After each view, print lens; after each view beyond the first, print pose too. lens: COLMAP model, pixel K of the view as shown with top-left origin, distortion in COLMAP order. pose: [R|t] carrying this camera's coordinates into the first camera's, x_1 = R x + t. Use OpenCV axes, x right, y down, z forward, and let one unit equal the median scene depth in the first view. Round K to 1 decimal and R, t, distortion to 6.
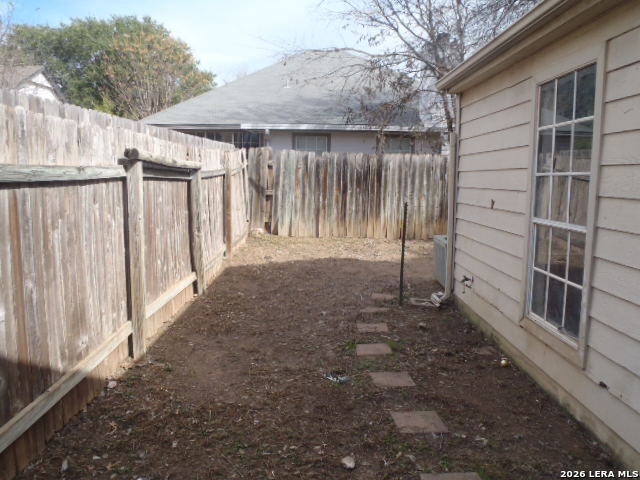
lens RADIAL K [[540.7, 0, 318.0], [0, 540.7, 237.4], [0, 0, 1]] dist [-0.055855, 0.034387]
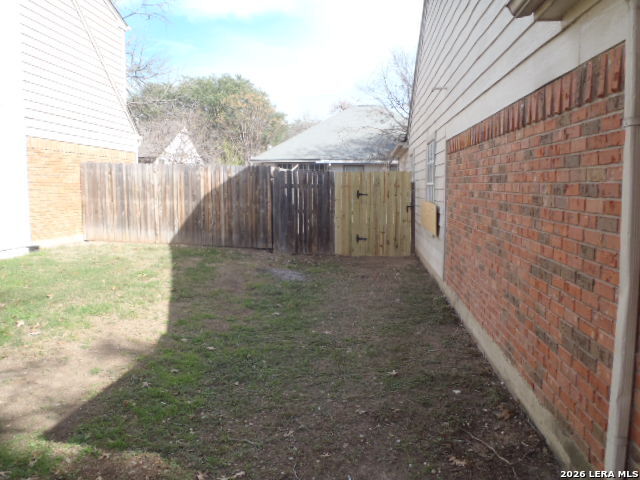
lens RADIAL K [[540.7, 0, 318.0], [0, 540.7, 237.4], [0, 0, 1]] dist [-0.055855, 0.034387]
pose [[0.994756, -0.004784, -0.102163, 0.024924], [0.000807, 0.999241, -0.038940, 0.073015], [0.102272, 0.038653, 0.994005, -0.455914]]
